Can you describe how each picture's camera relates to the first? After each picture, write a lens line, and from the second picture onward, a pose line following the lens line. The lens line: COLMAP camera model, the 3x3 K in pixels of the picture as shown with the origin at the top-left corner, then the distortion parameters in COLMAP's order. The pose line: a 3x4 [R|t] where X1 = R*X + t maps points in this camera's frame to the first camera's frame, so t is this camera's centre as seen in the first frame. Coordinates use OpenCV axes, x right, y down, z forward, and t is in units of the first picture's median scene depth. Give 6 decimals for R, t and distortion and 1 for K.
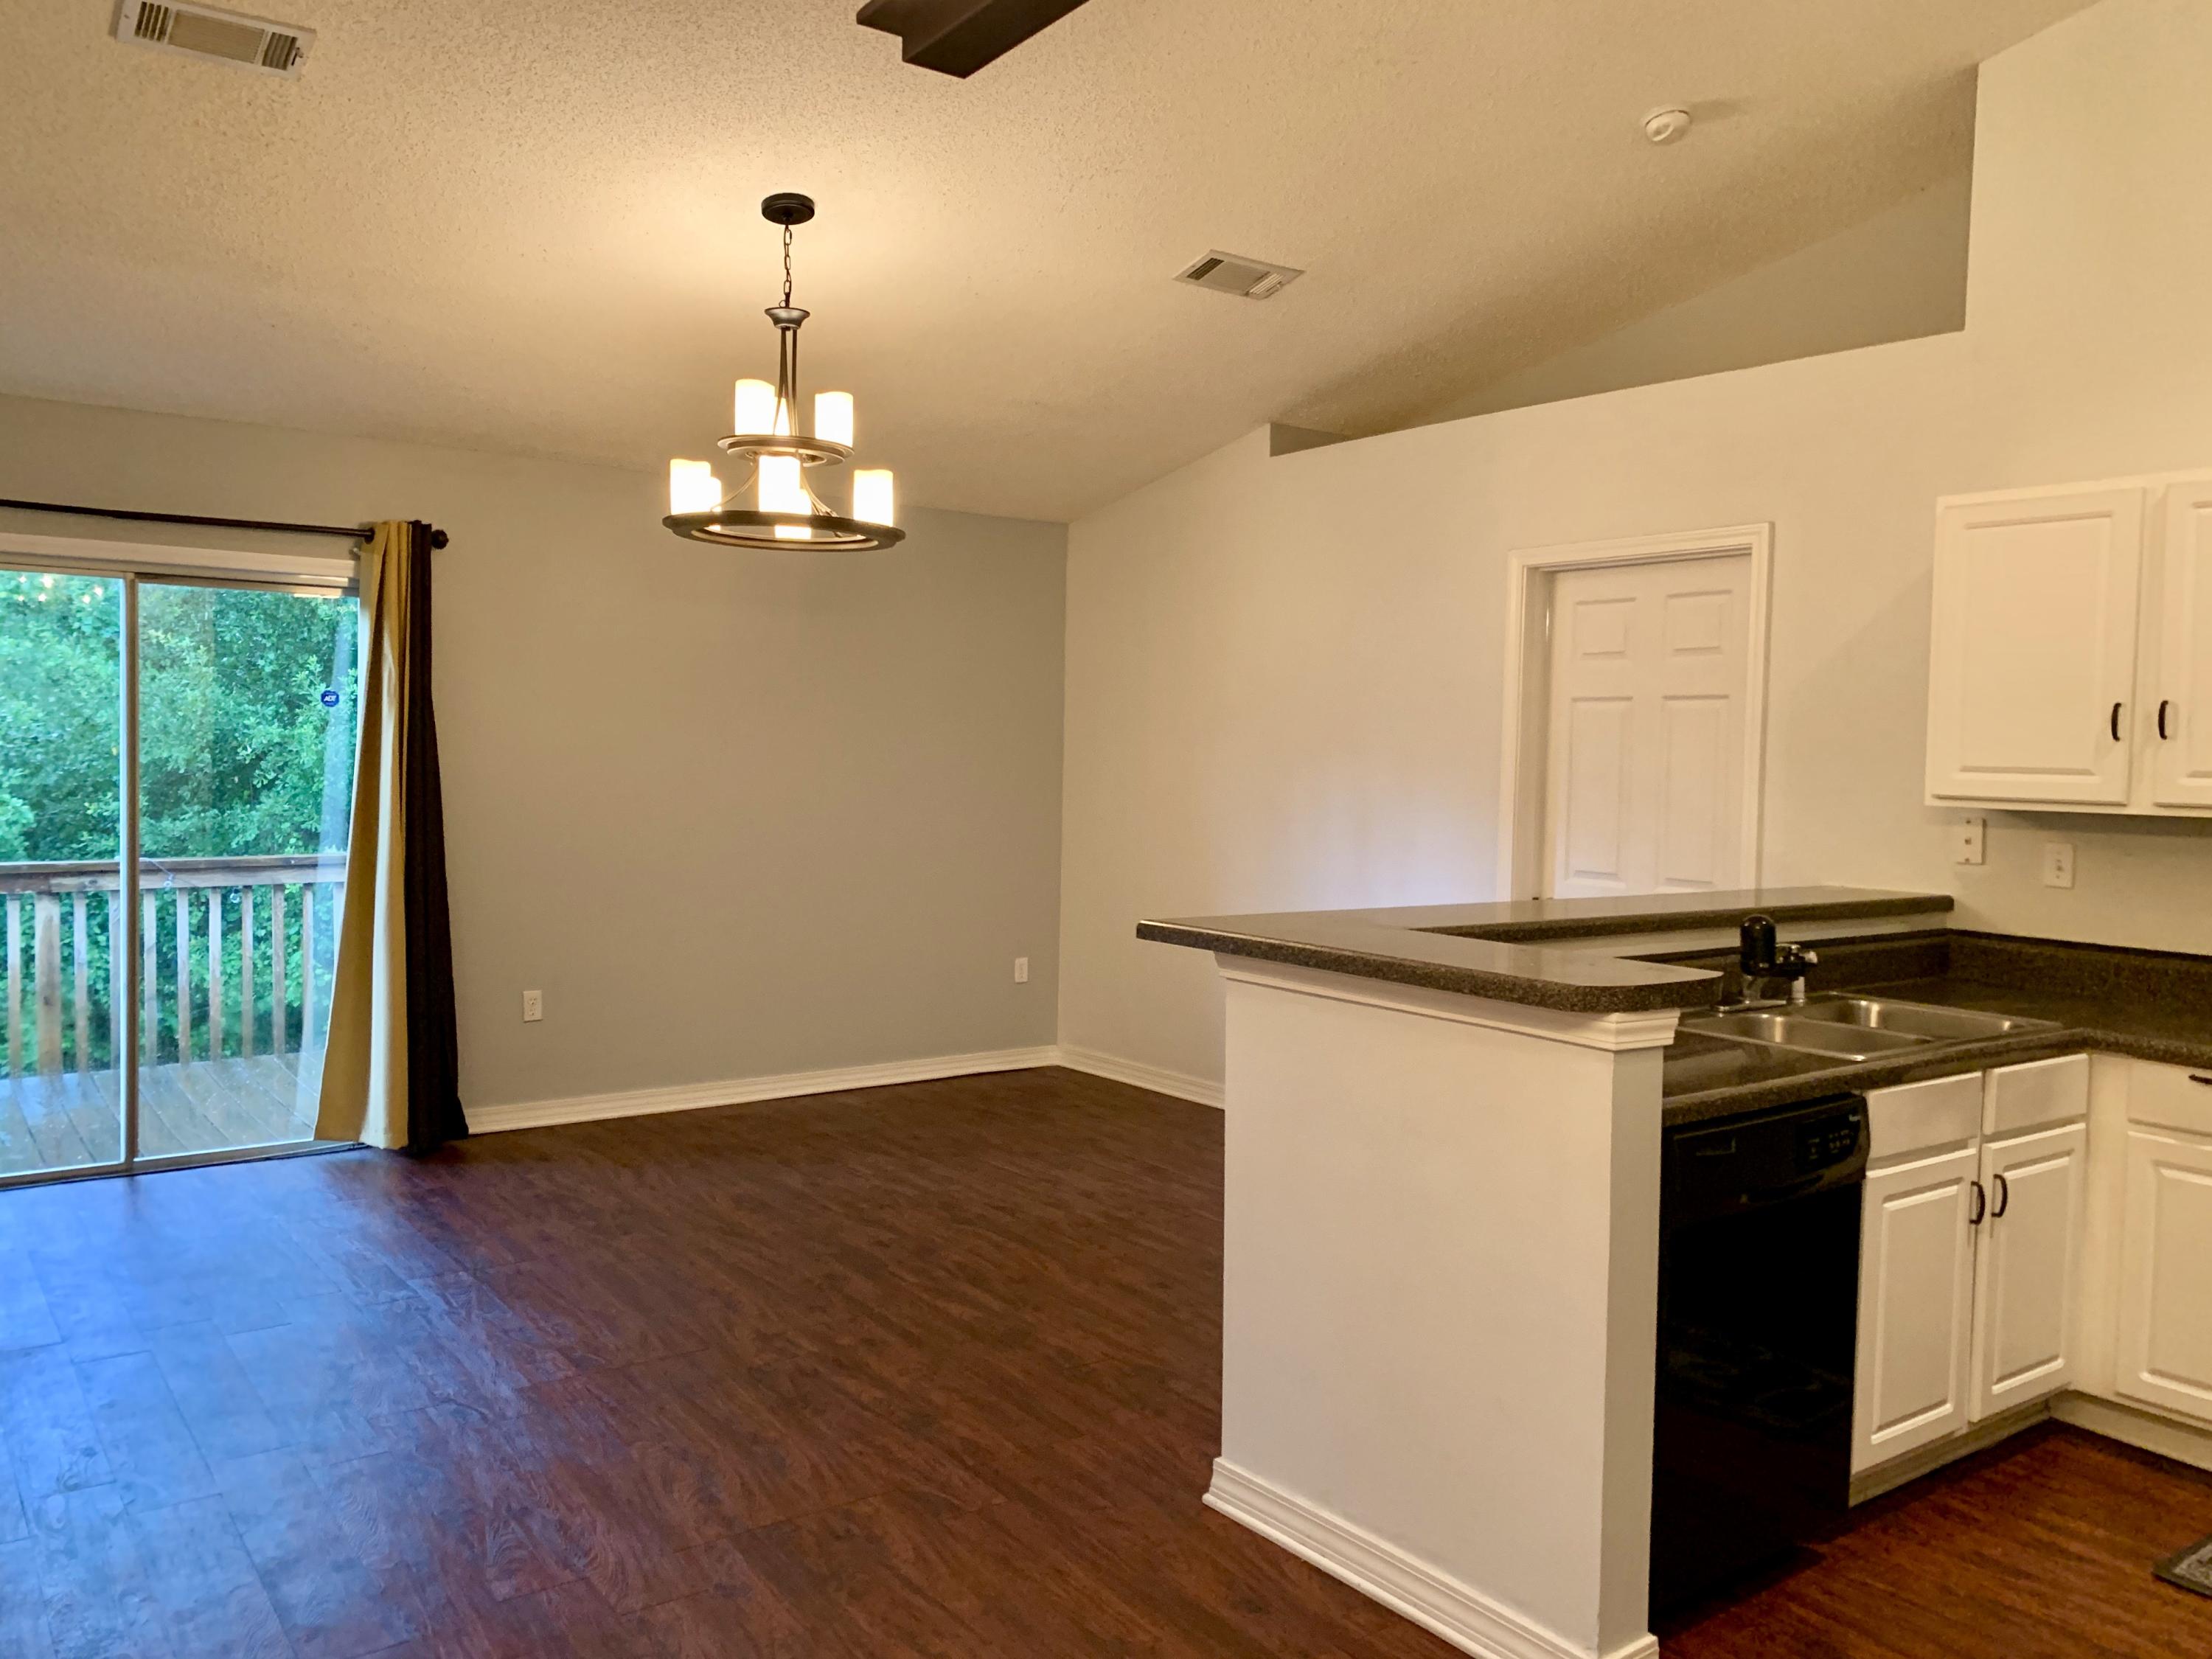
lens RADIAL K [[1689.0, 0, 1116.9], [0, 1689.0, 824.3], [0, 0, 1]] dist [0.006642, -0.000630]
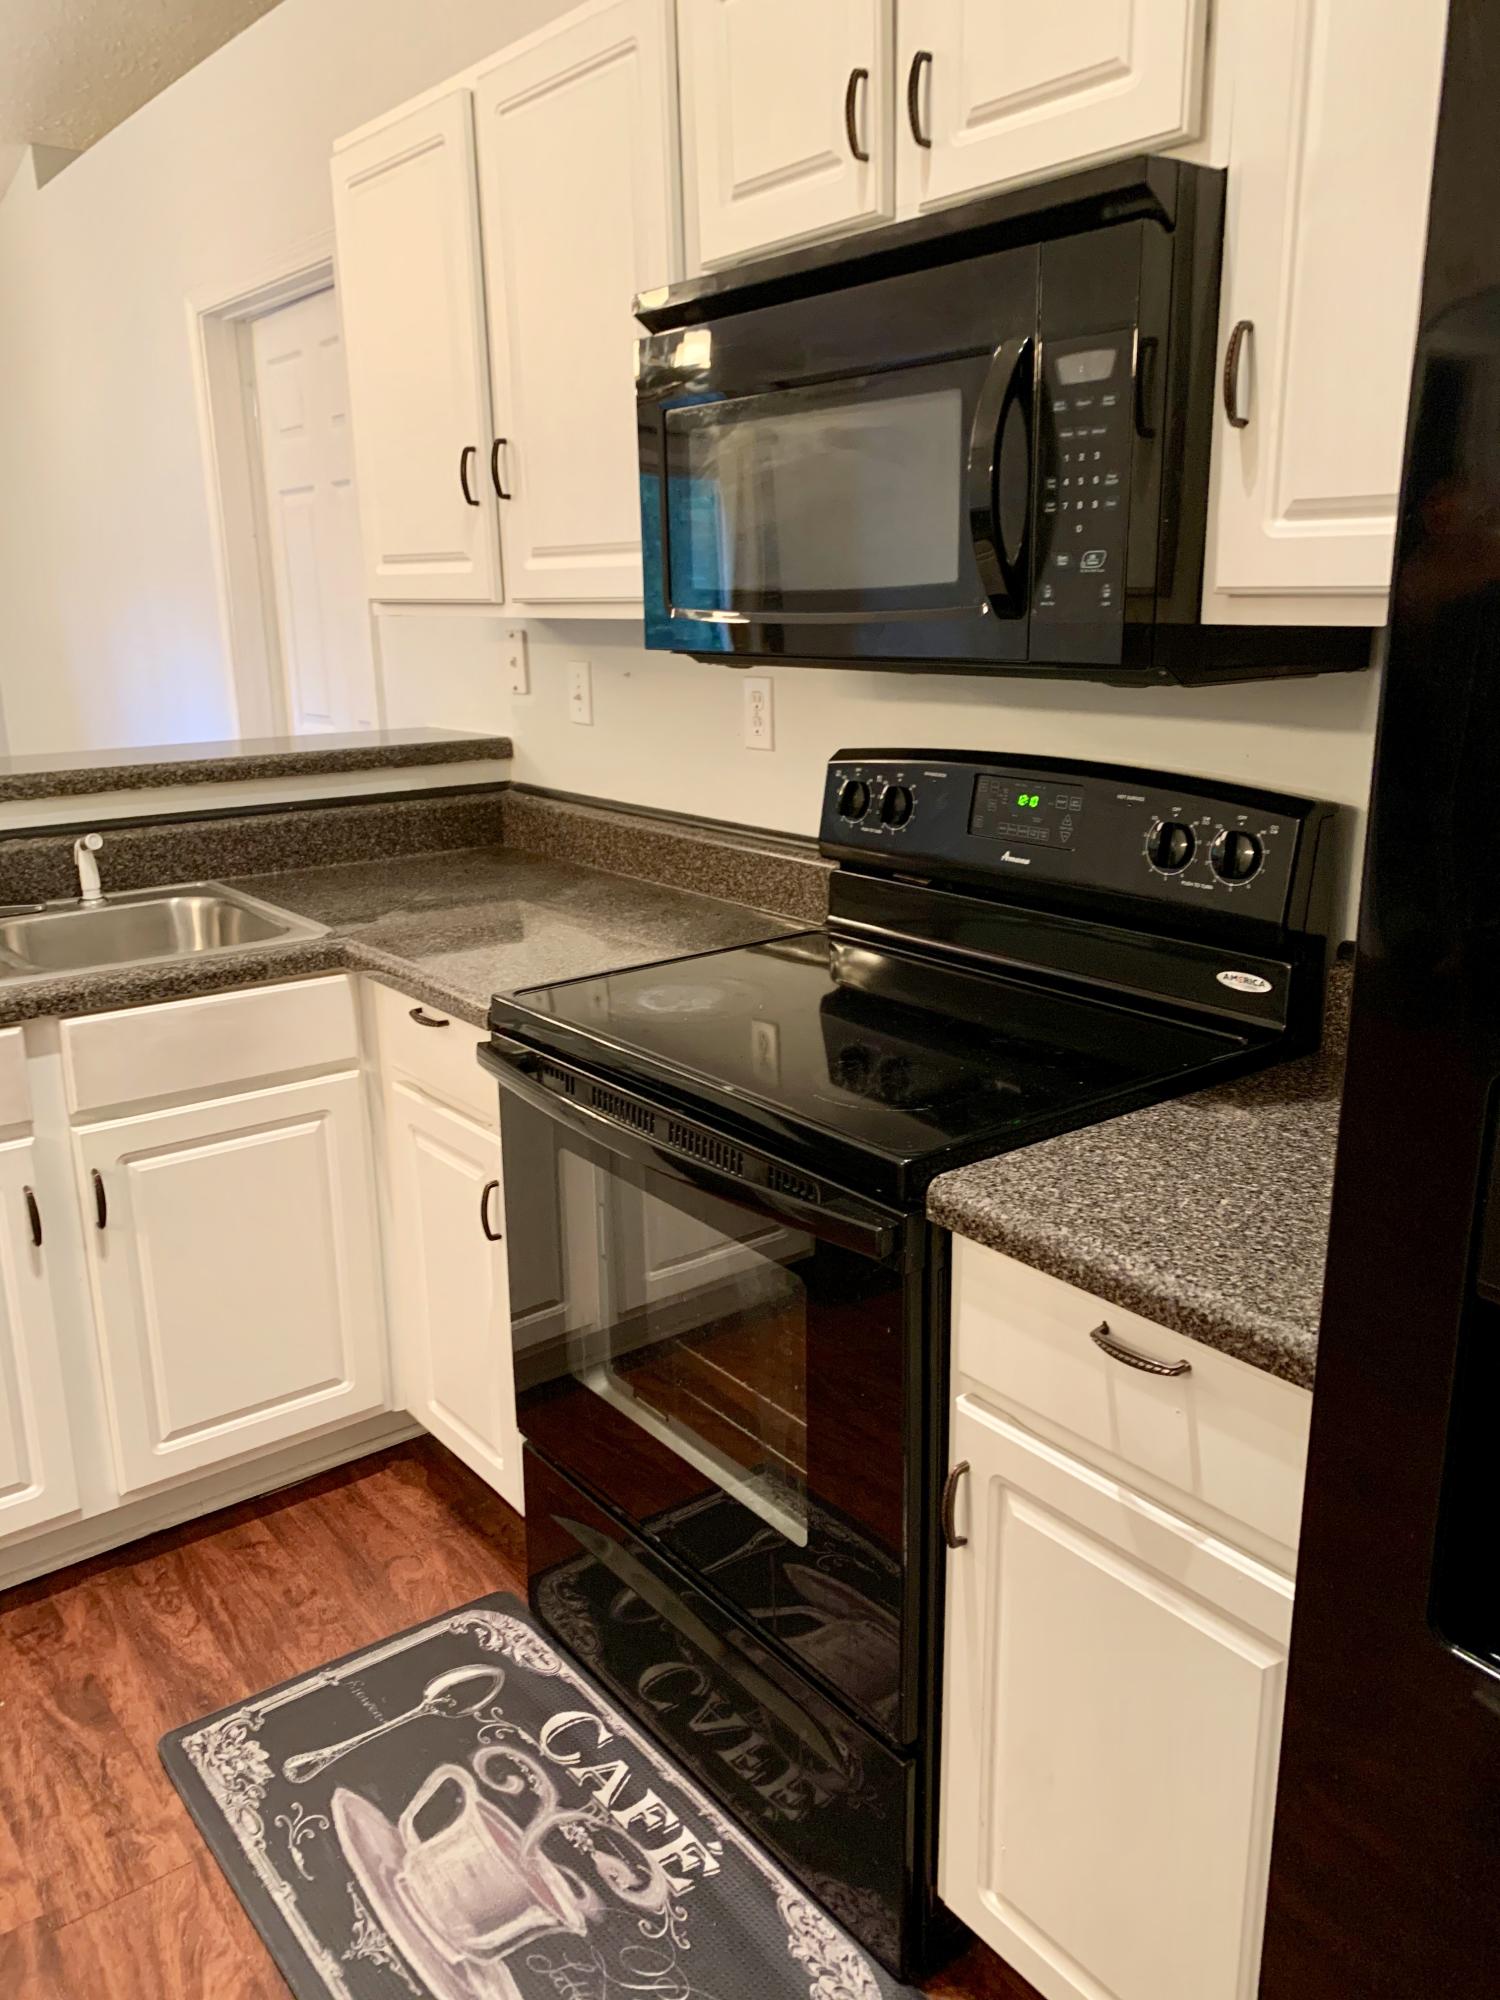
lens RADIAL K [[1530.5, 0, 753.6], [0, 1530.5, 991.0], [0, 0, 1]] dist [0.027663, -0.023673]
pose [[0.999268, -0.038107, 0.003273, 0.592110], [0.036558, 0.976780, 0.211102, 0.012520], [-0.011242, -0.210827, 0.977459, 0.307063]]
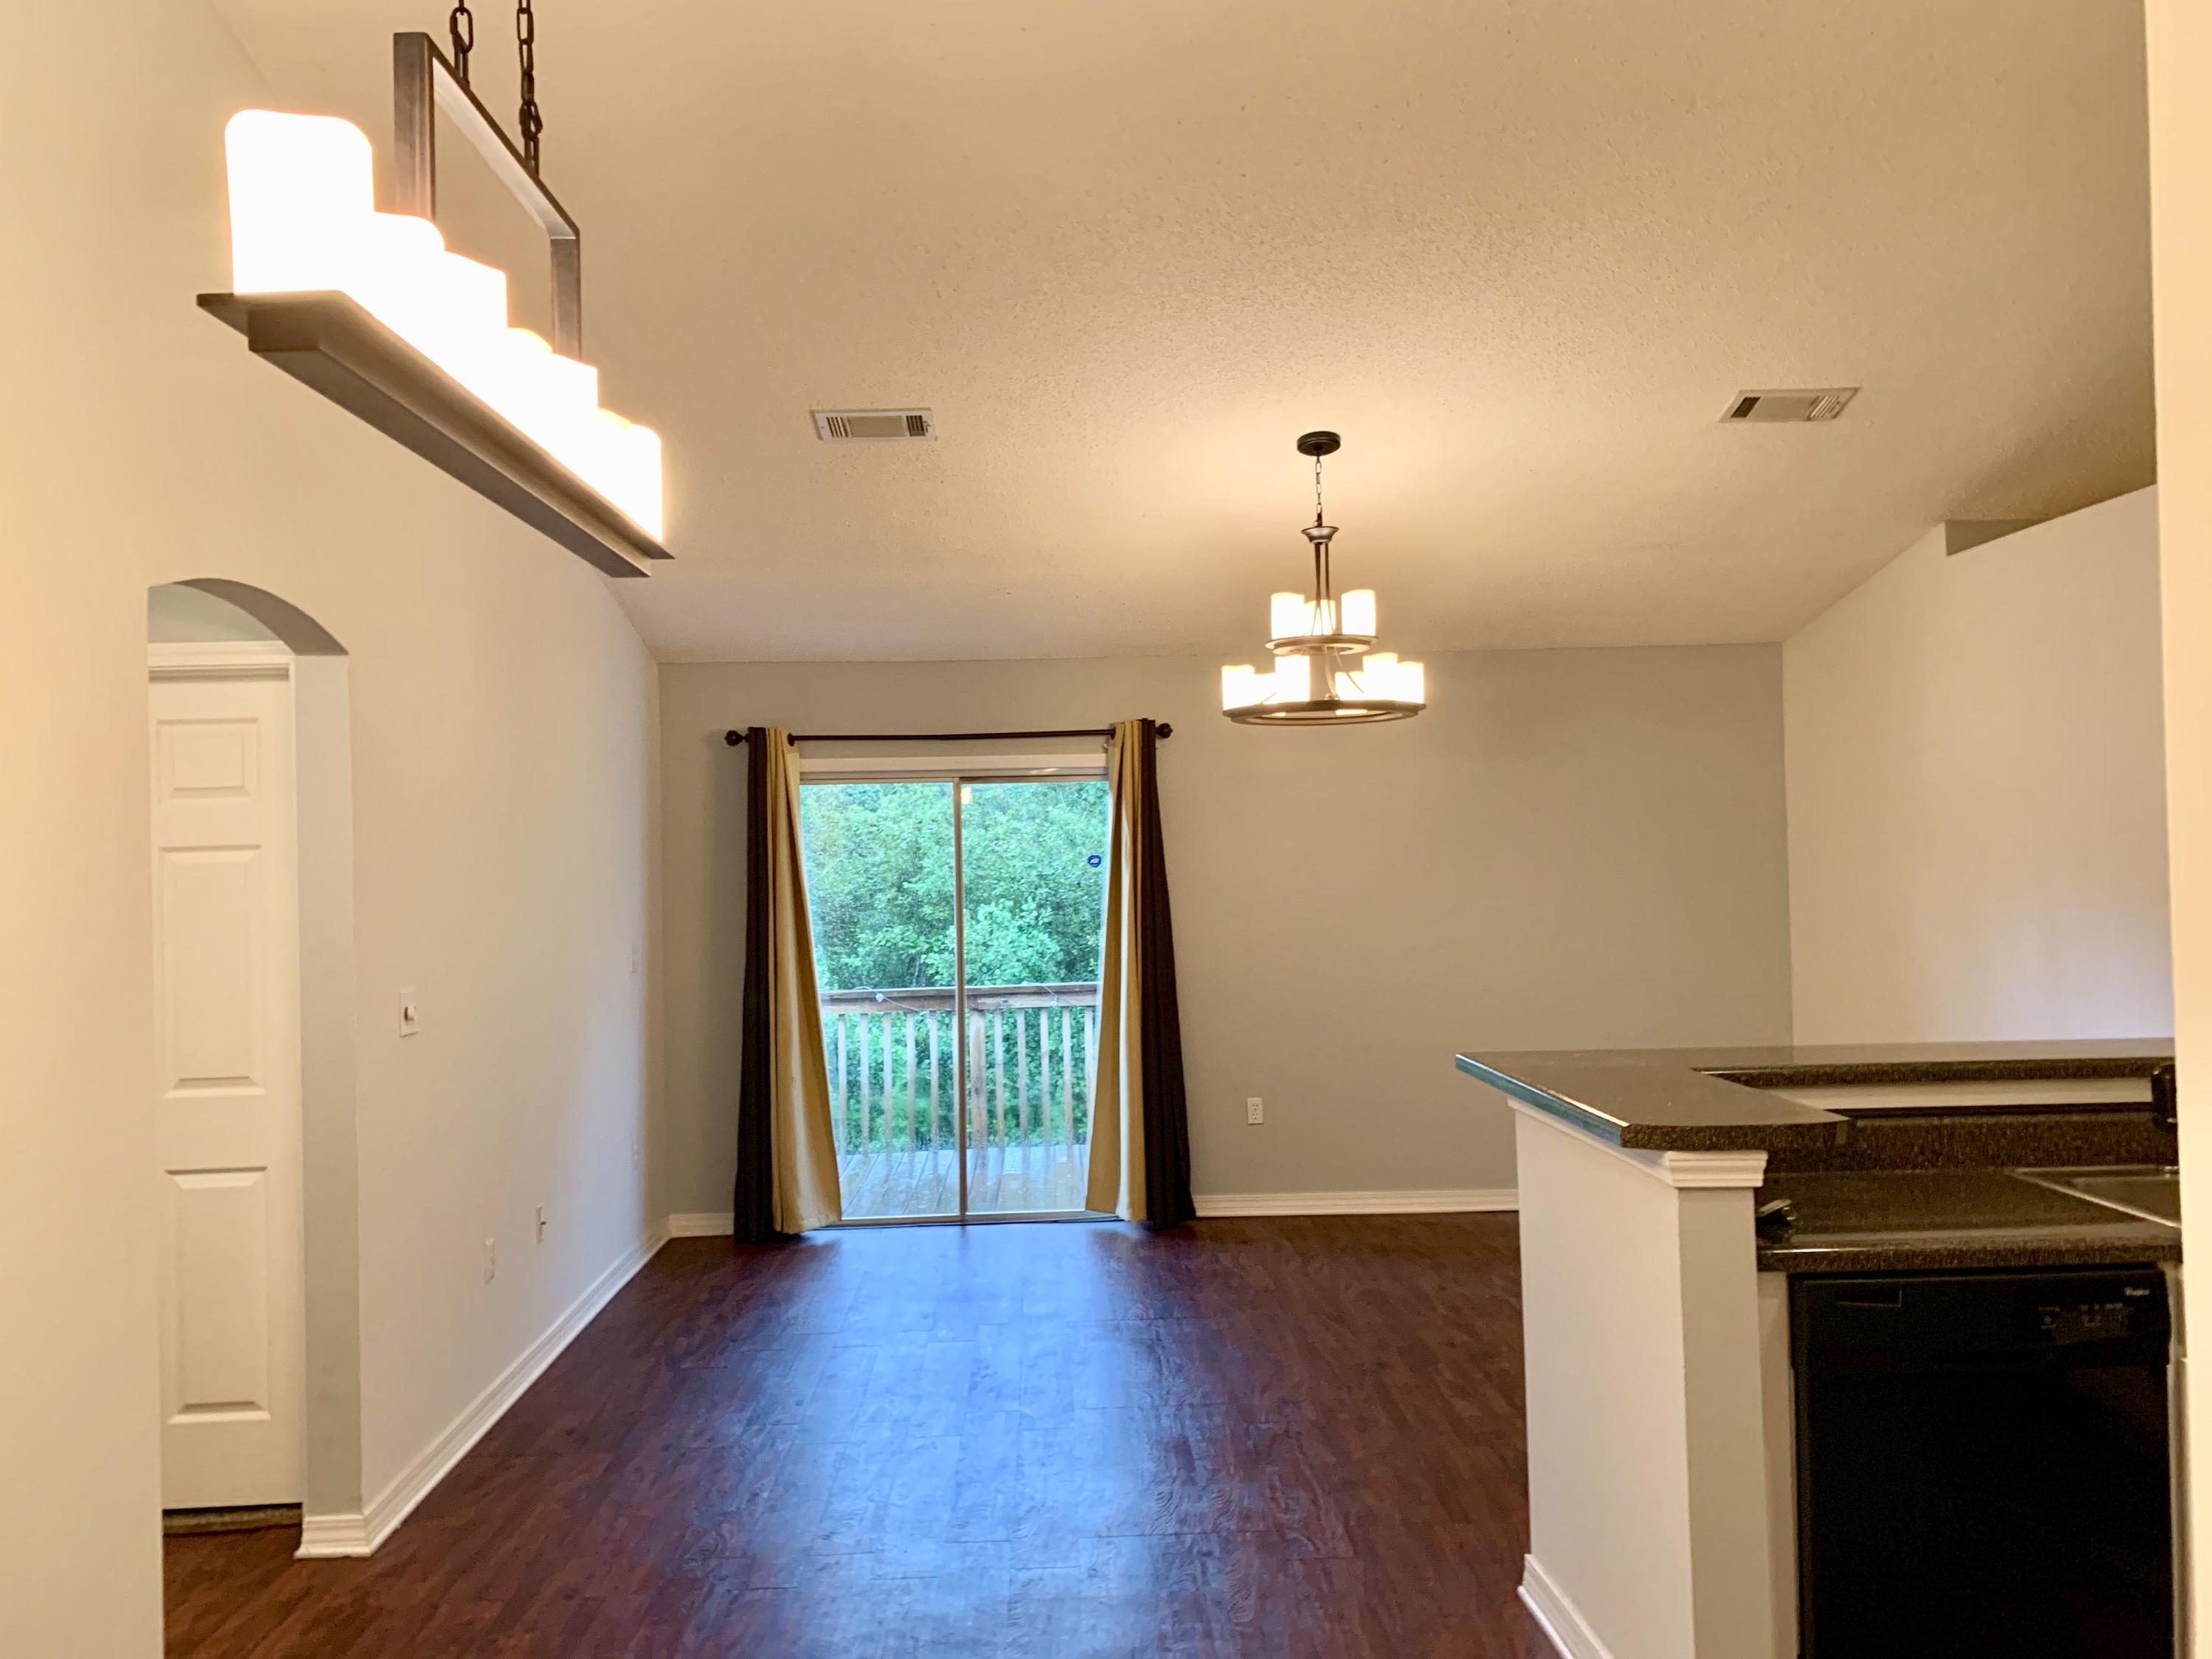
lens RADIAL K [[1671.1, 0, 1106.0], [0, 1671.1, 829.5], [0, 0, 1]] dist [0.108962, -0.167488]
pose [[0.821221, -0.052261, -0.568212, 0.343104], [0.014383, 0.997377, -0.070945, -0.010674], [0.570429, 0.050089, 0.819818, -0.046182]]
